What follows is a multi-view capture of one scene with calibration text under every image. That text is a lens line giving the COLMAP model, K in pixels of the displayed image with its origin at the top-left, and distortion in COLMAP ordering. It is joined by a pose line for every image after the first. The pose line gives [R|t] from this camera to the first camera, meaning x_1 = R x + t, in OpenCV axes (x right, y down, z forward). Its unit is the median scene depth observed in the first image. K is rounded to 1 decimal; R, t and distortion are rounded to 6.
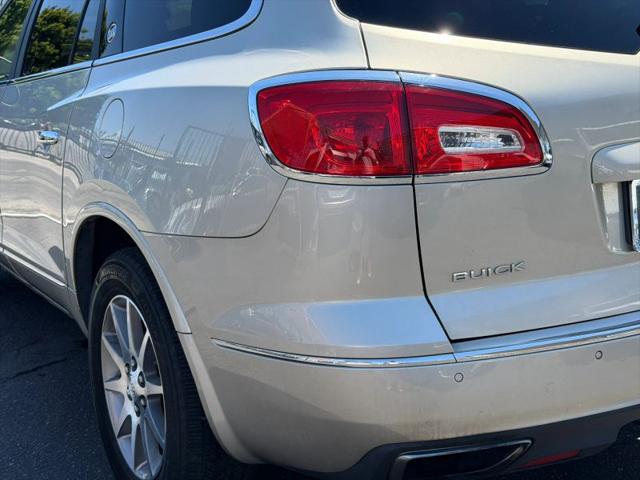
lens RADIAL K [[928.8, 0, 314.0], [0, 928.8, 266.9], [0, 0, 1]] dist [0.049949, 0.000000]
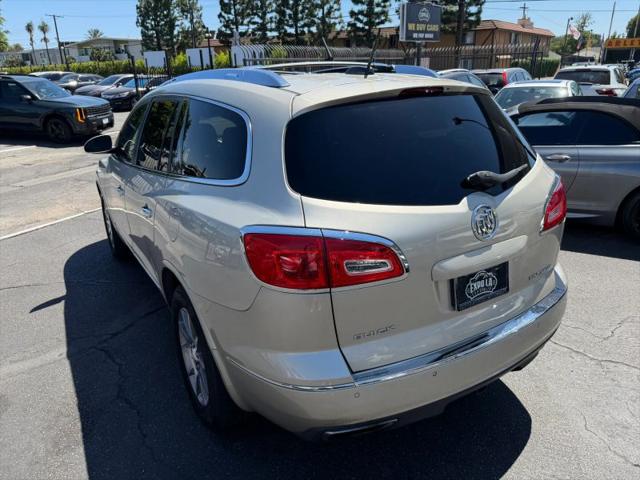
lens RADIAL K [[465.3, 0, 319.2], [0, 465.3, 238.1], [0, 0, 1]] dist [-0.000248, -0.011212]
pose [[0.999952, -0.009578, 0.002236, 0.078001], [0.009329, 0.995627, 0.092952, -0.255496], [-0.003117, -0.092926, 0.995668, 0.116035]]
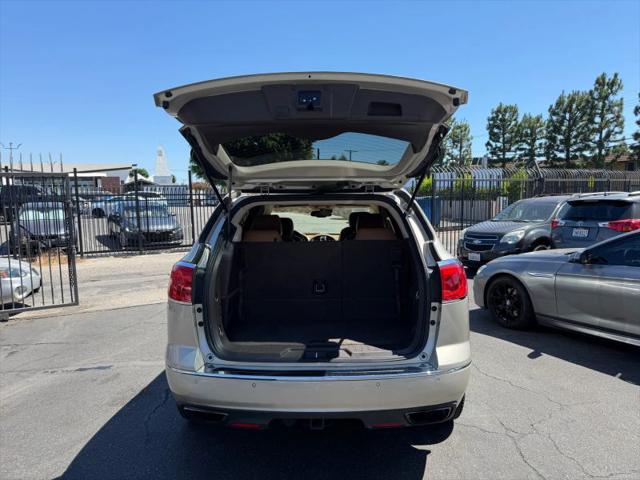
lens RADIAL K [[463.4, 0, 320.8], [0, 463.4, 243.6], [0, 0, 1]] dist [0.003545, -0.012983]
pose [[0.851143, 0.060835, -0.521397, 1.053154], [-0.136963, 0.984594, -0.108703, -0.162575], [0.506751, 0.163933, 0.846362, -0.000509]]
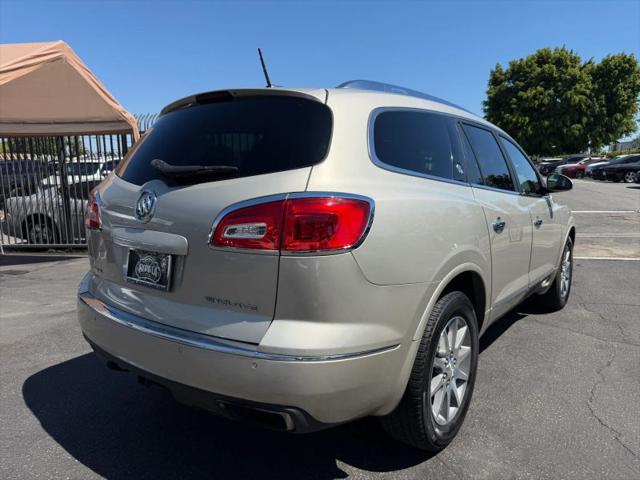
lens RADIAL K [[465.3, 0, 314.2], [0, 465.3, 242.0], [0, 0, 1]] dist [-0.000248, -0.011212]
pose [[0.372732, 0.159224, -0.914176, 1.451999], [-0.233887, 0.969482, 0.073495, -0.279227], [0.897980, 0.186420, 0.398597, 0.983602]]
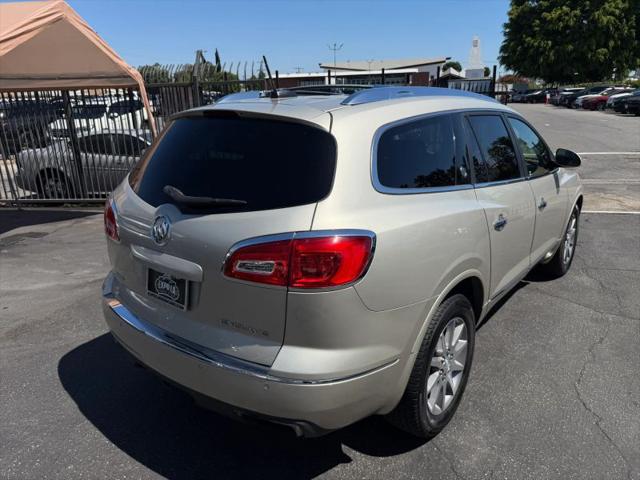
lens RADIAL K [[465.3, 0, 314.6], [0, 465.3, 242.7], [0, 0, 1]] dist [-0.000248, -0.011212]
pose [[0.353616, 0.288943, -0.889645, 1.469330], [-0.222385, 0.949793, 0.220085, -0.478062], [0.908570, 0.120018, 0.400119, 0.939209]]
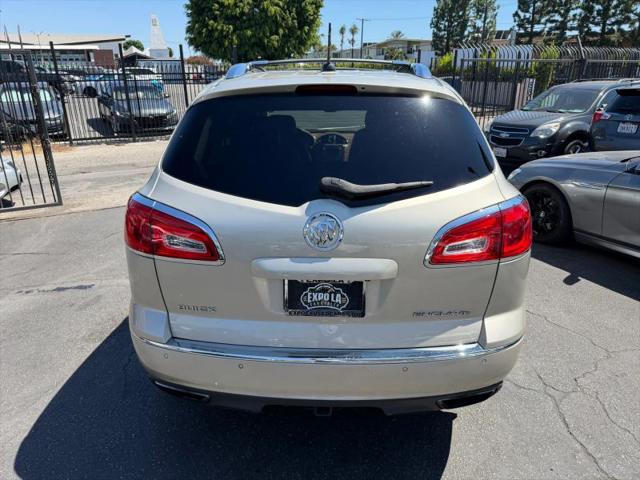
lens RADIAL K [[463.4, 0, 319.7], [0, 463.4, 244.0], [0, 0, 1]] dist [0.003545, -0.012983]
pose [[0.841045, 0.202158, -0.501772, 0.840161], [-0.150330, 0.978357, 0.142193, -0.295635], [0.519658, -0.044159, 0.853233, 0.302648]]
